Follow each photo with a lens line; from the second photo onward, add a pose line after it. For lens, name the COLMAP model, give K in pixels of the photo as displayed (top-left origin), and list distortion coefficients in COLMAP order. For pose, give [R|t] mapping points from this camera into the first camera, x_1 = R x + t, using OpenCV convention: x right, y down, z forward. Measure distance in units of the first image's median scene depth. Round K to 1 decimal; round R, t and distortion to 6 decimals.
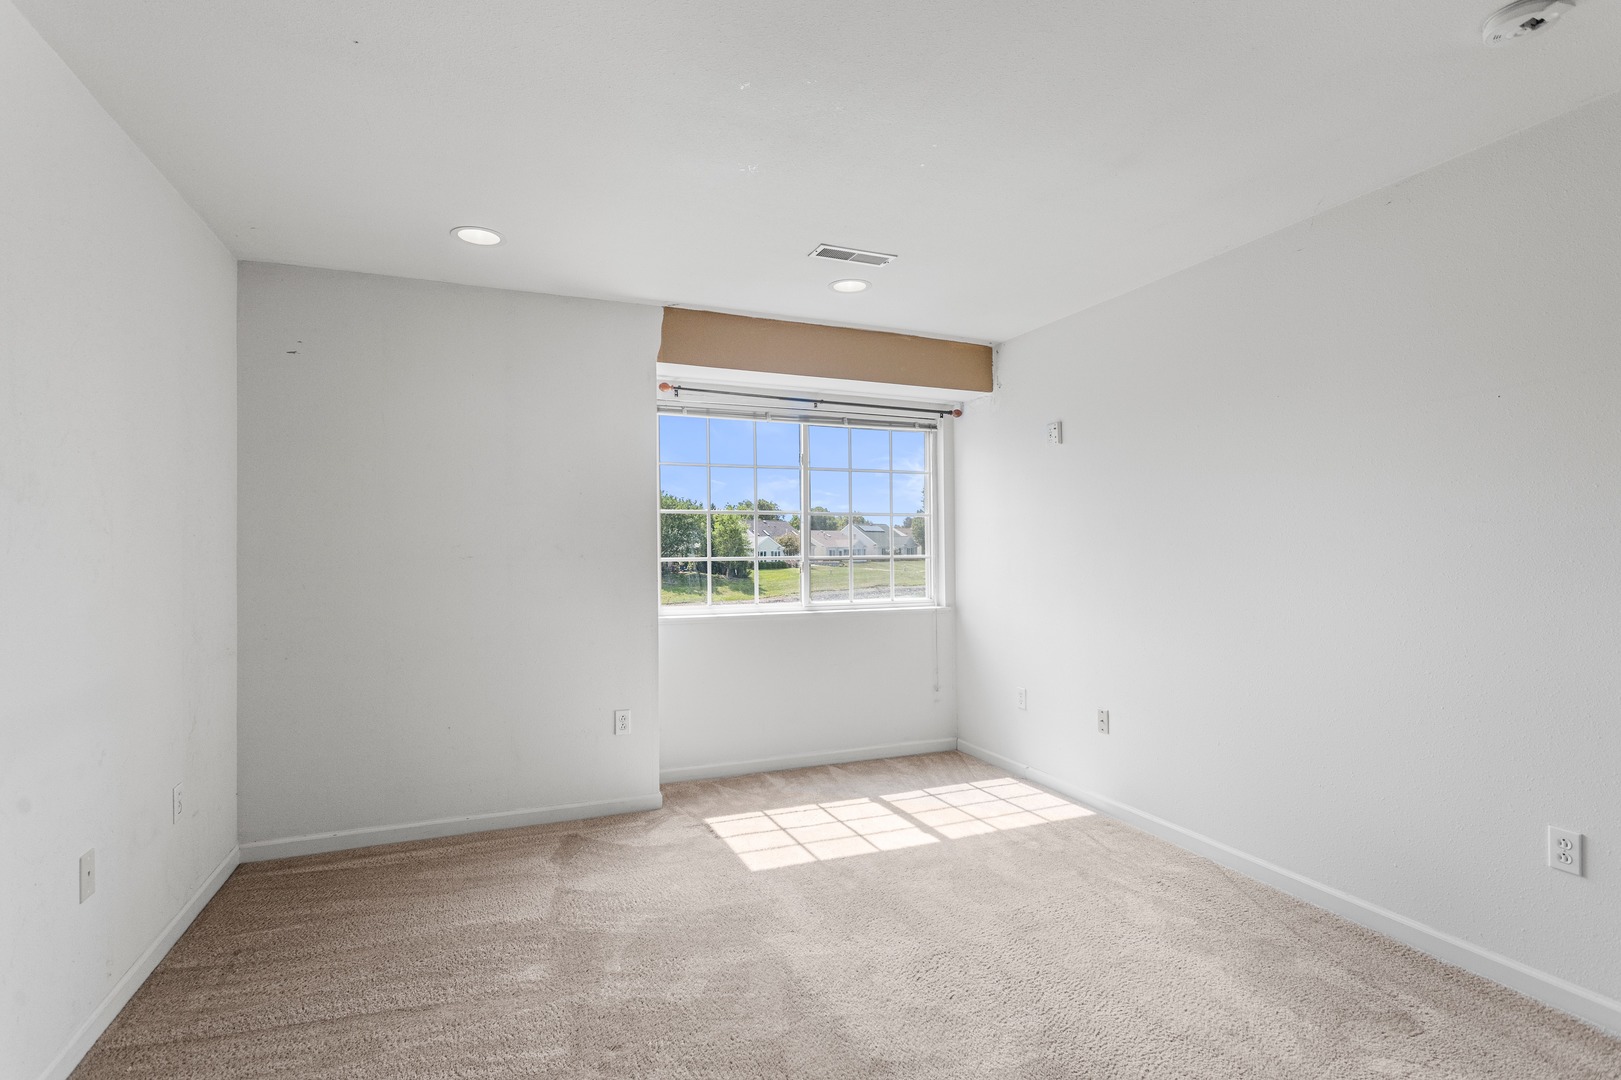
lens RADIAL K [[799.1, 0, 778.2], [0, 799.1, 556.2], [0, 0, 1]] dist [0.004117, 0.000843]
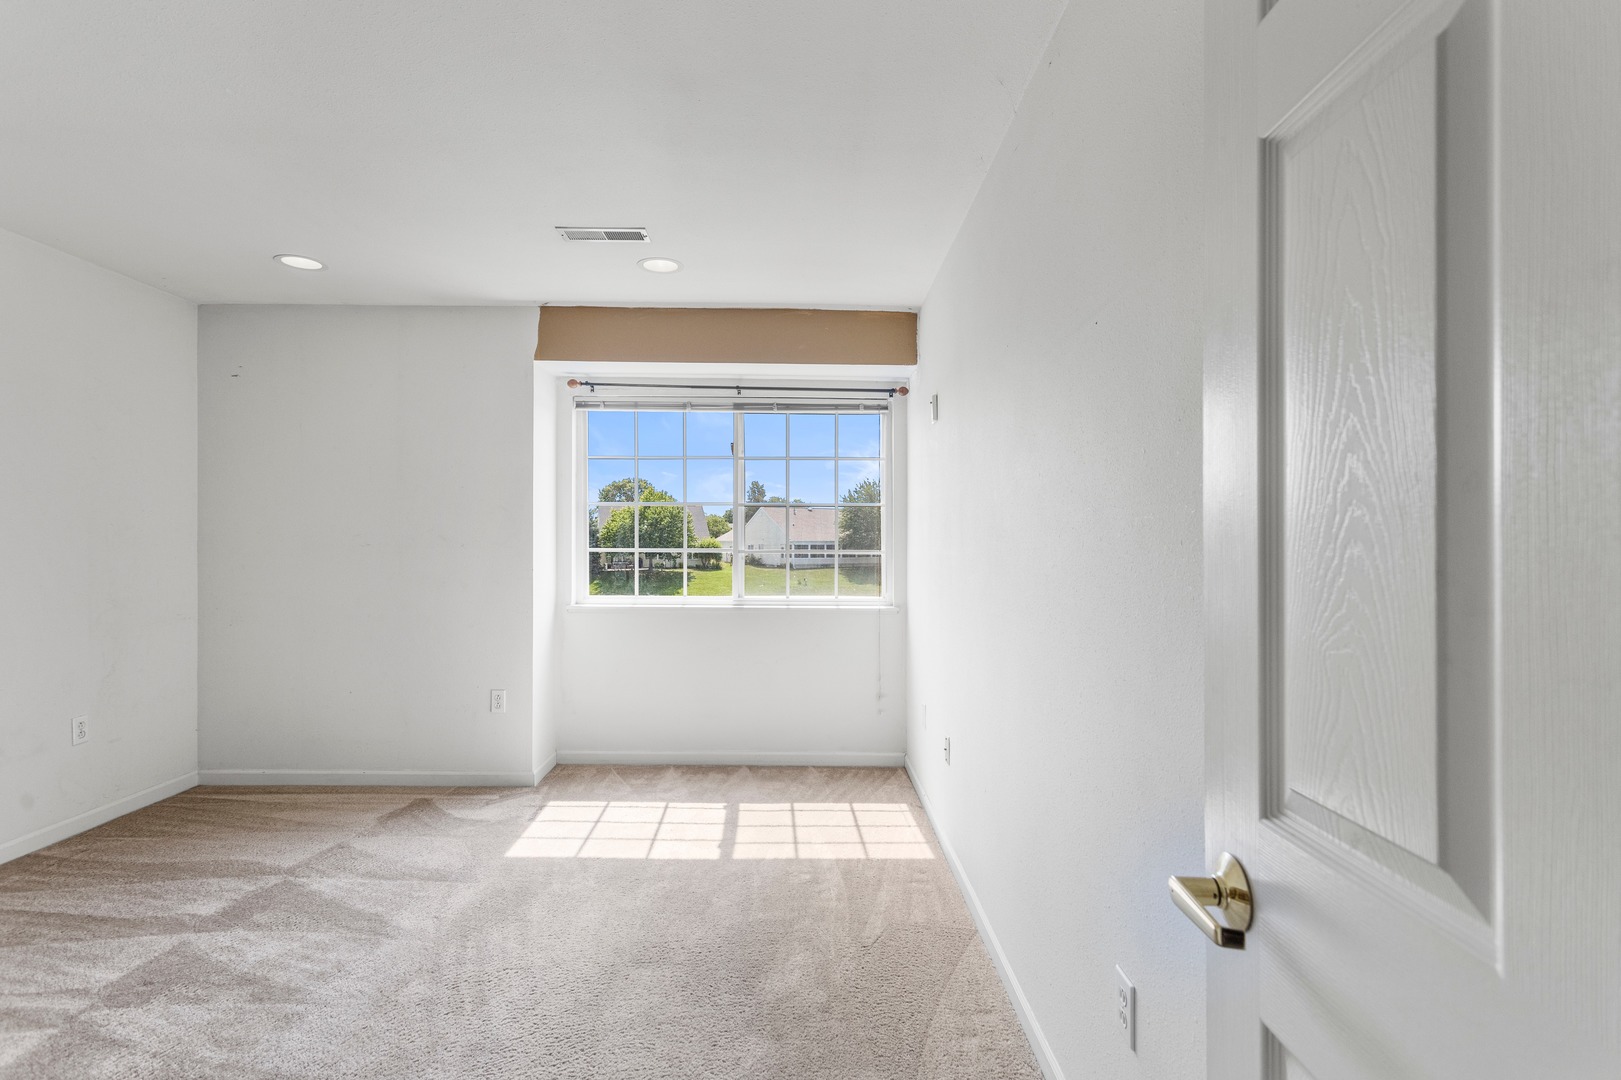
lens RADIAL K [[788.1, 0, 806.8], [0, 788.1, 561.2], [0, 0, 1]] dist [0.004937, 0.000875]
pose [[0.926018, 0.020128, -0.376942, 0.536205], [-0.013811, 0.999715, 0.019454, -0.005551], [0.377226, -0.012809, 0.926033, 0.167486]]
